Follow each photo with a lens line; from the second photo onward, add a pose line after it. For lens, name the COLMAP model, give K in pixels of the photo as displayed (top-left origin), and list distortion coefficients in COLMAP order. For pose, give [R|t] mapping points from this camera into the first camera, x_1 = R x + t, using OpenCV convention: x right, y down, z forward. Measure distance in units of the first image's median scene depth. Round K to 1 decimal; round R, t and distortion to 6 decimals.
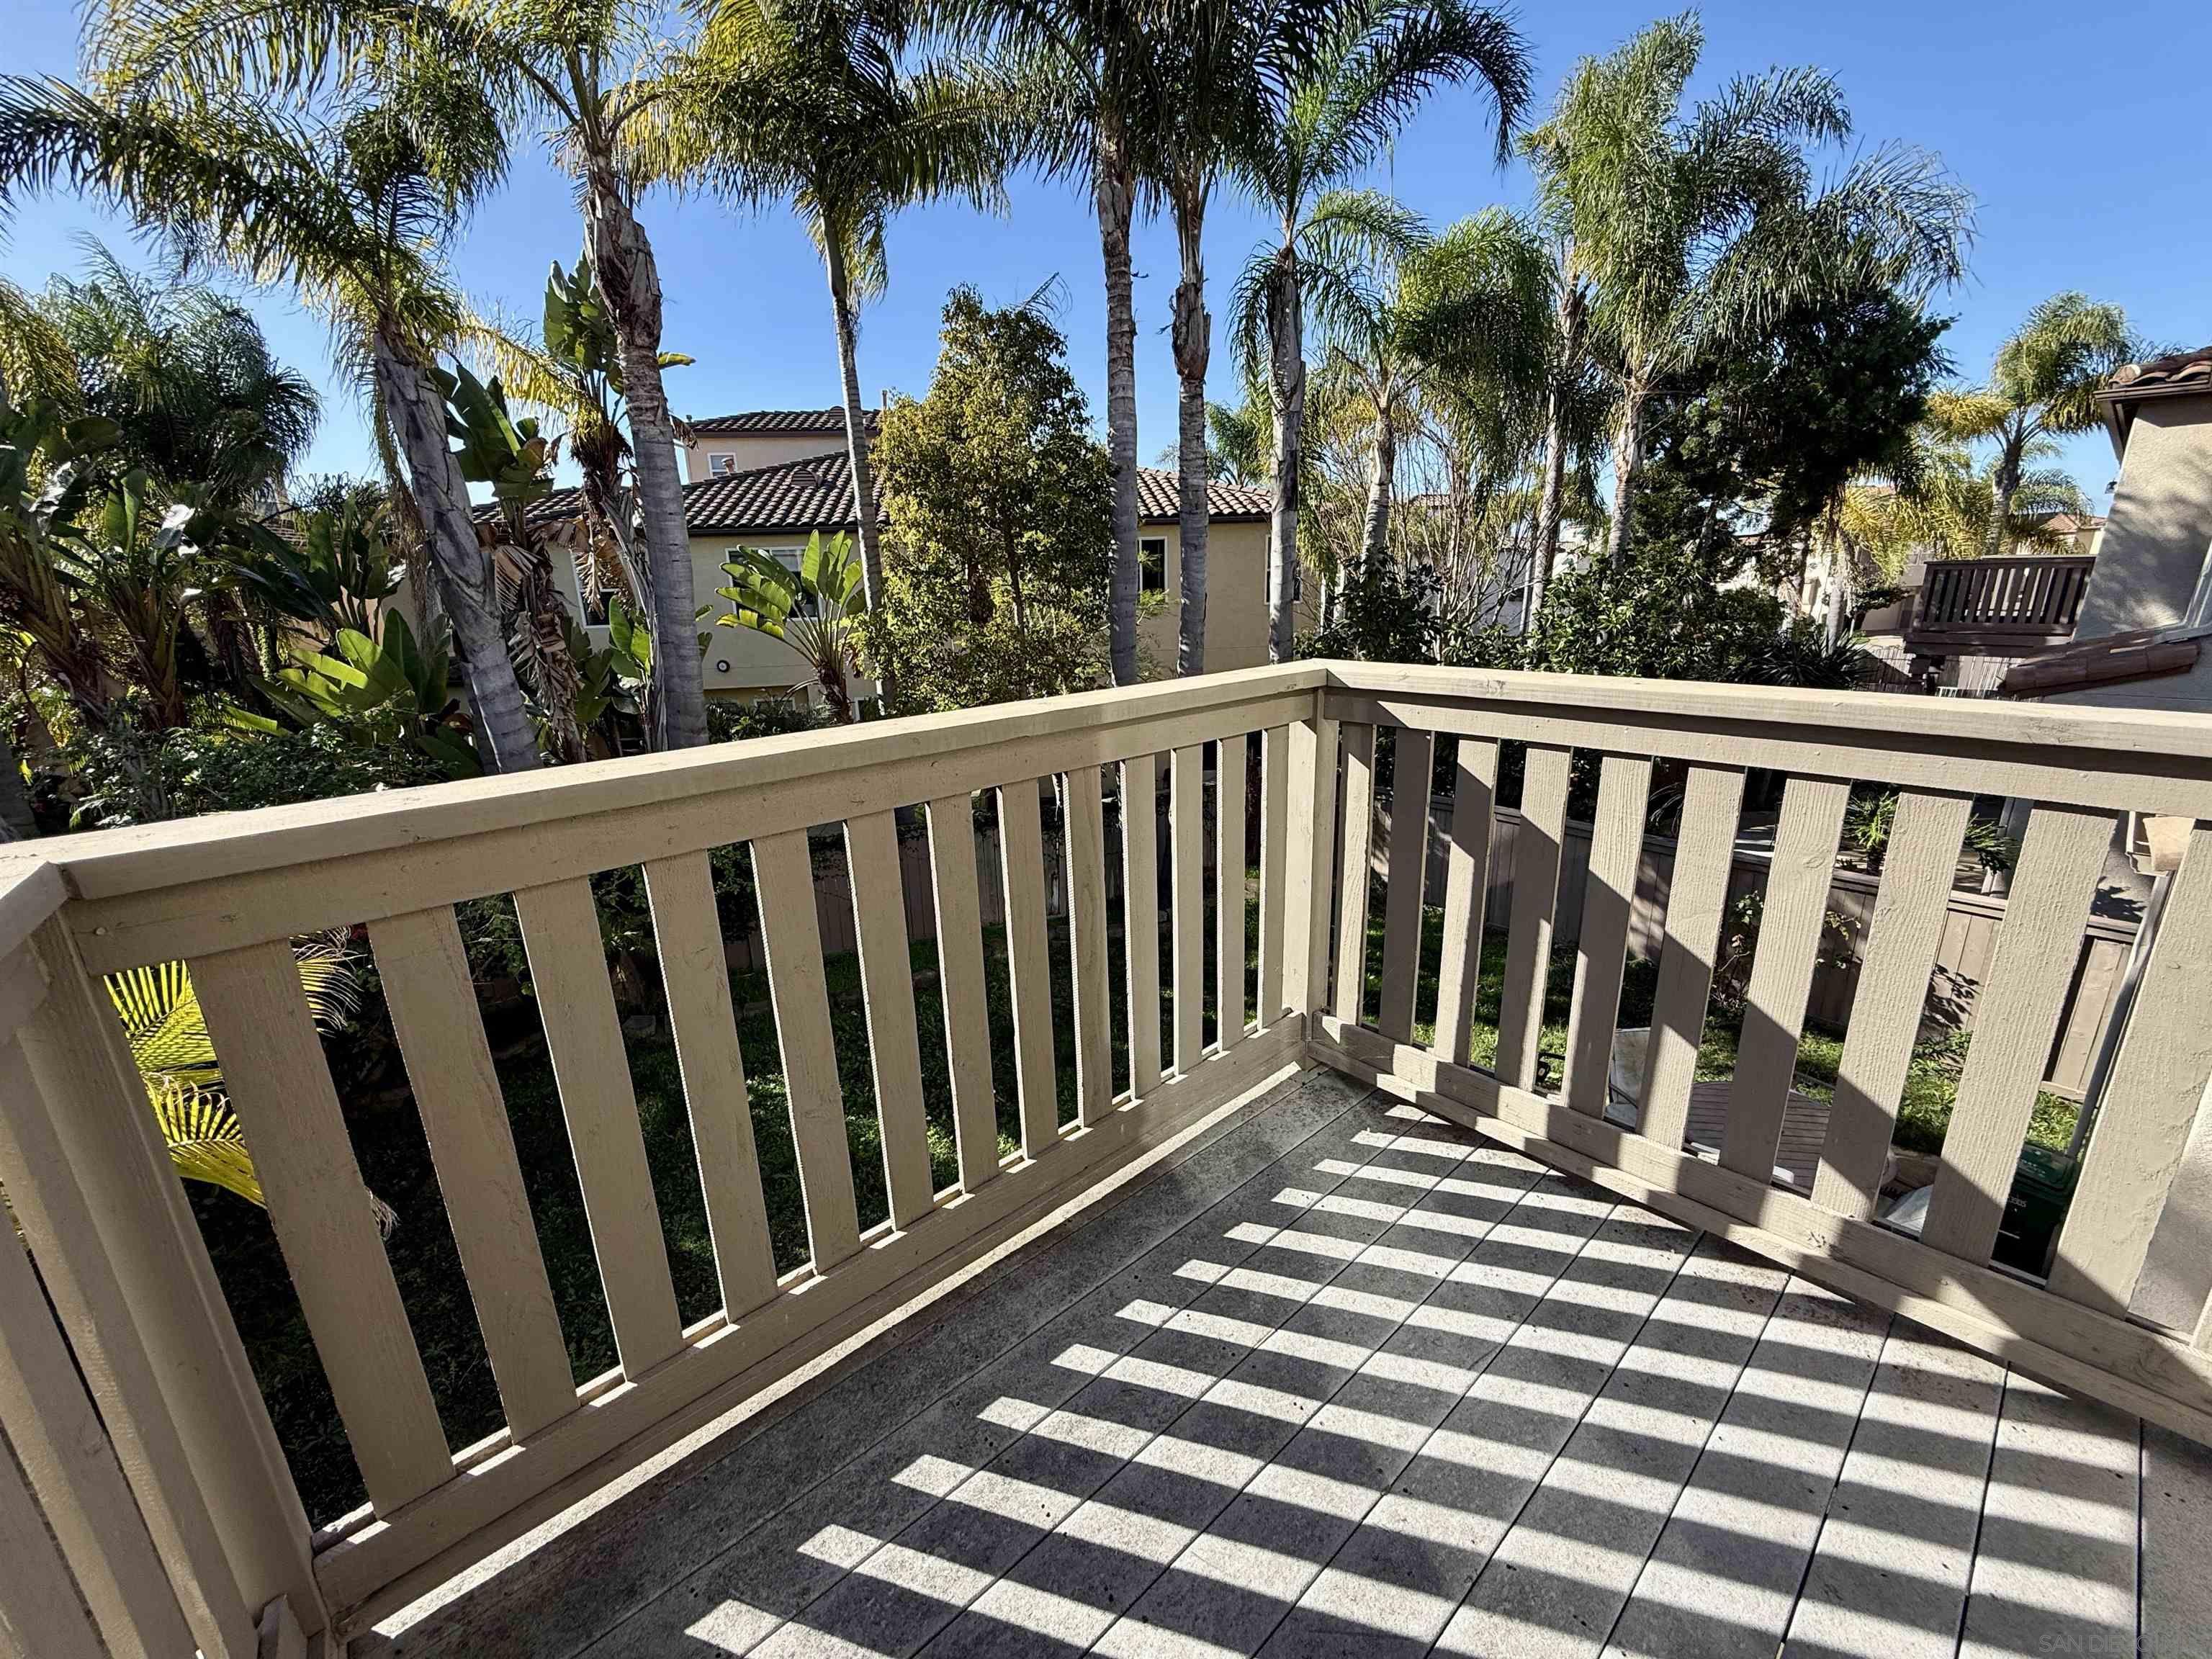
lens RADIAL K [[882.1, 0, 1096.2], [0, 882.1, 827.2], [0, 0, 1]] dist [-0.001046, 0.000343]
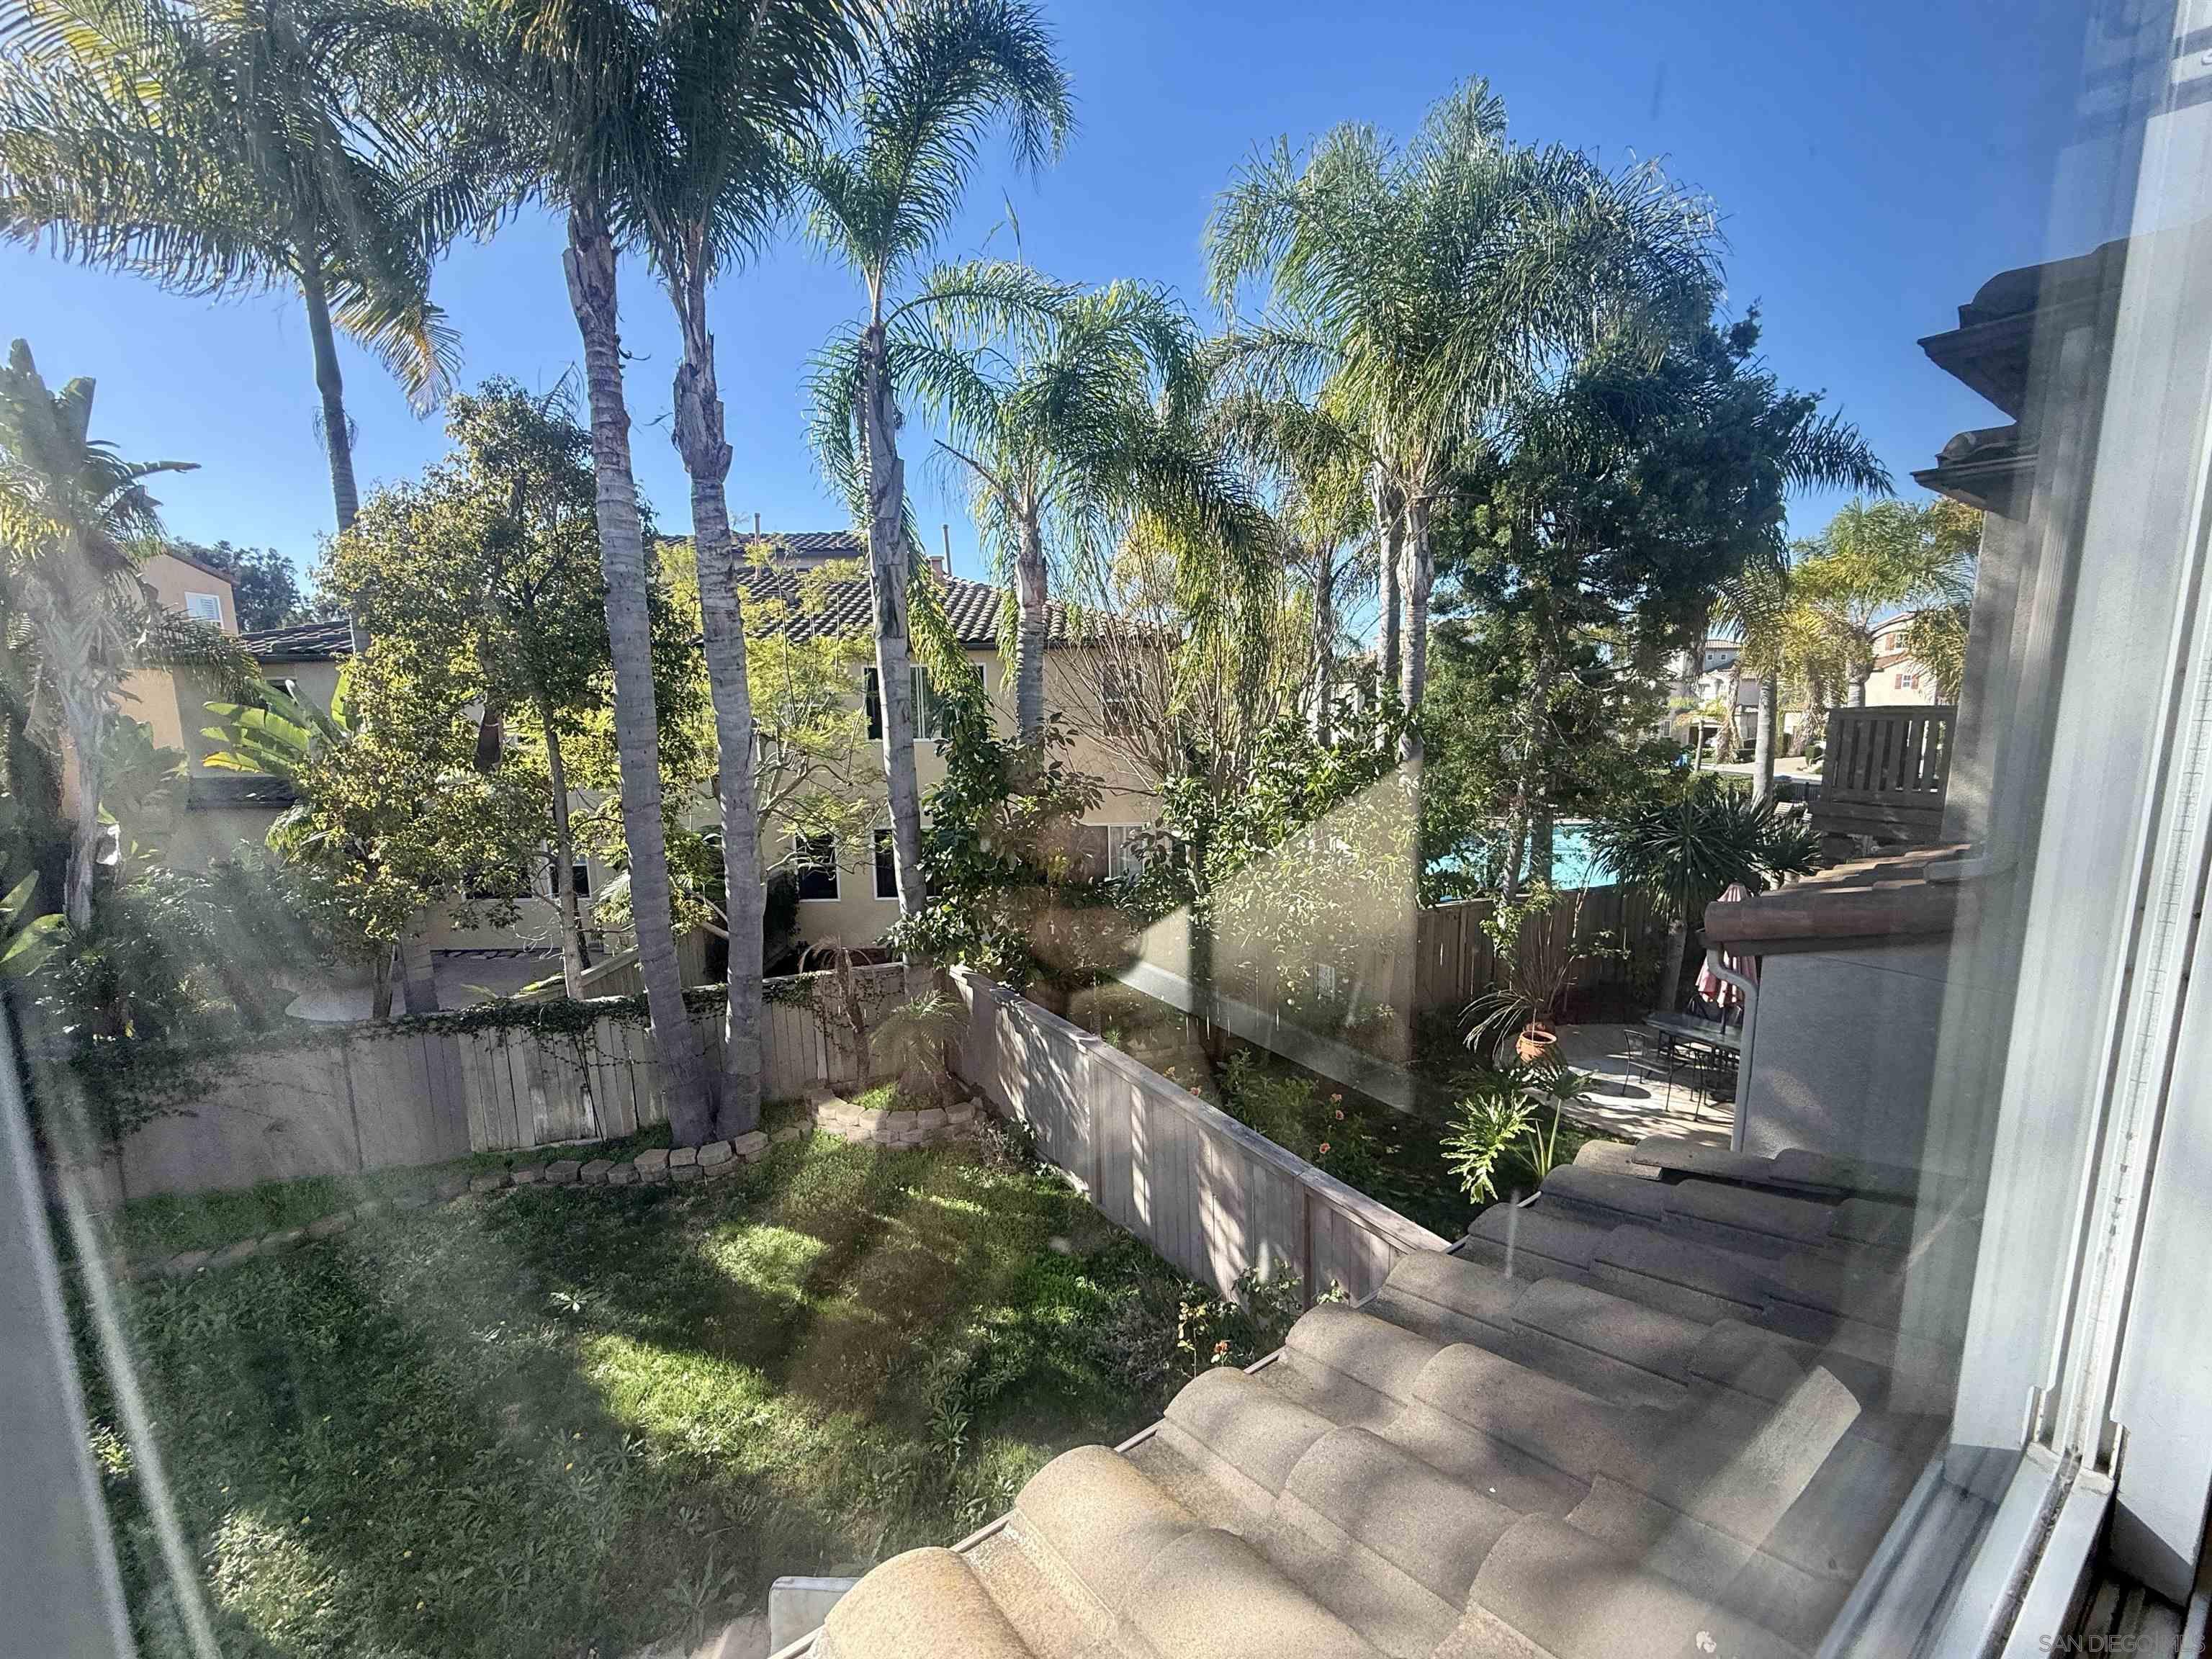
lens RADIAL K [[882.1, 0, 1089.2], [0, 882.1, 822.9], [0, 0, 1]] dist [-0.001046, 0.000343]
pose [[0.992815, 0.031709, -0.115380, 0.696043], [-0.046131, 0.991139, -0.124558, -0.147192], [0.110408, 0.128986, 0.985481, 0.369543]]
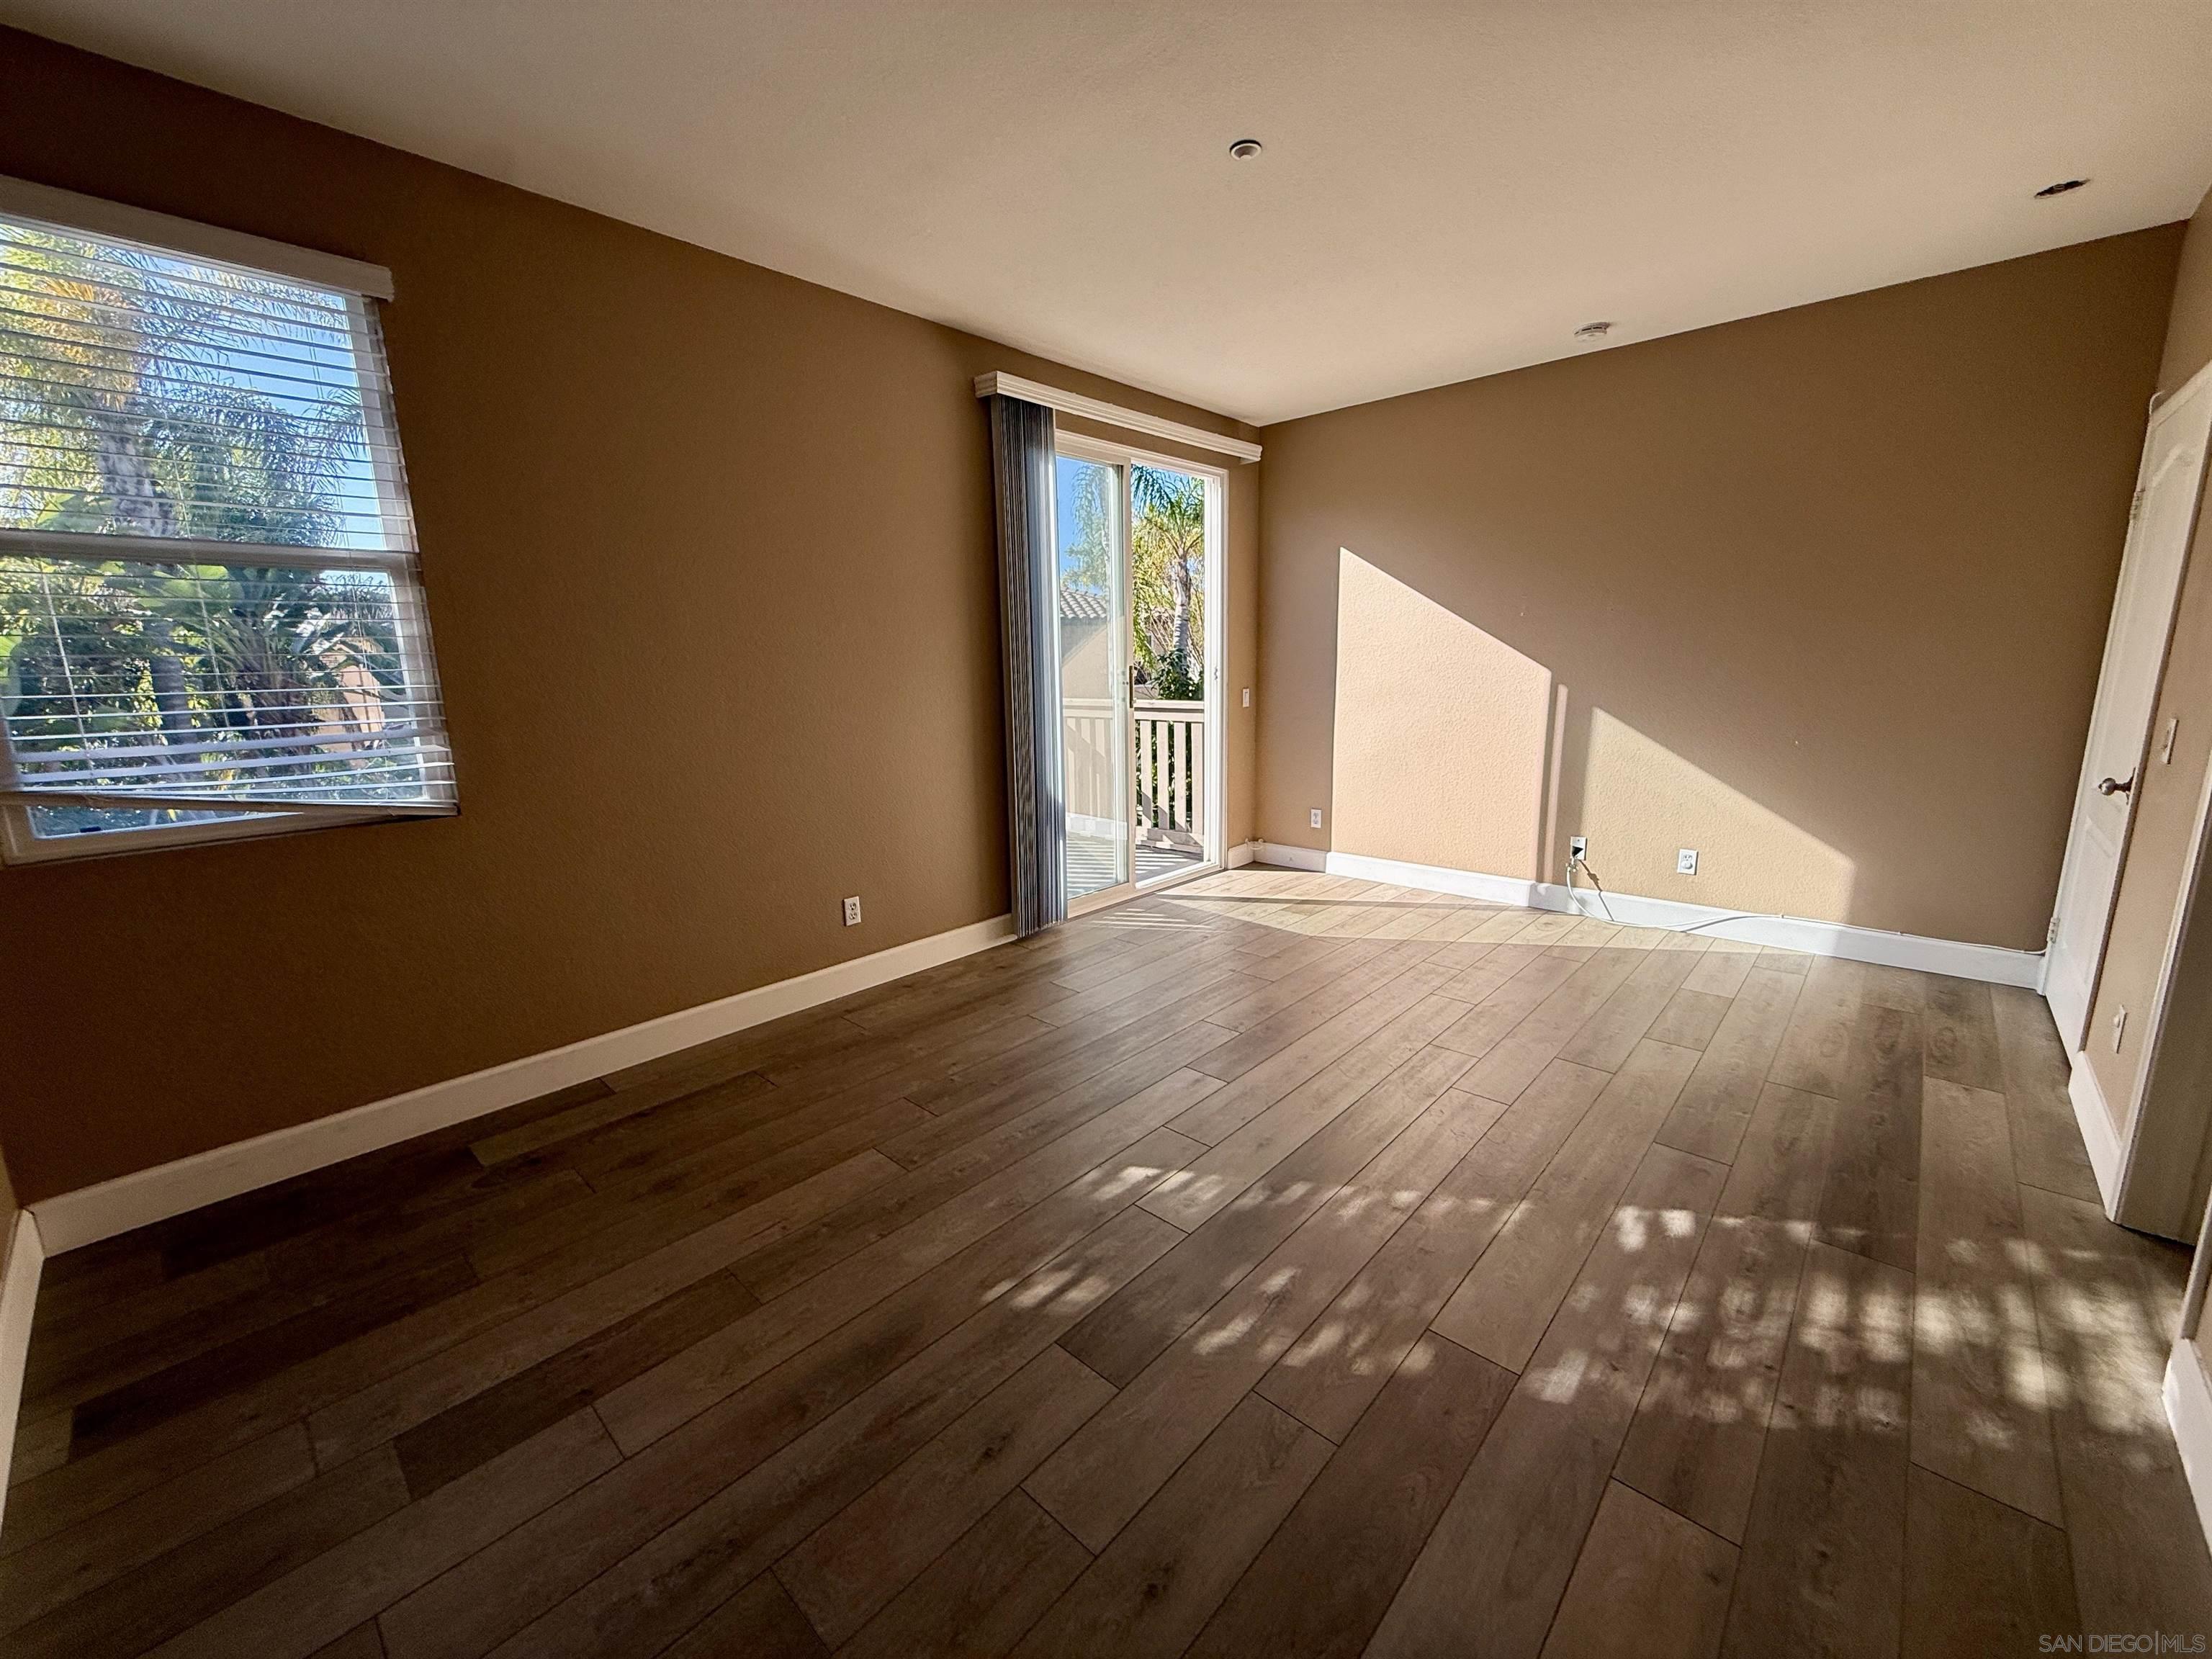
lens RADIAL K [[882.1, 0, 1108.7], [0, 882.1, 826.2], [0, 0, 1]] dist [-0.001046, 0.000343]
pose [[0.993476, -0.015401, 0.112994, 0.040111], [0.025858, 0.995453, -0.091673, 0.152648], [-0.111069, 0.093996, 0.989358, -0.571013]]
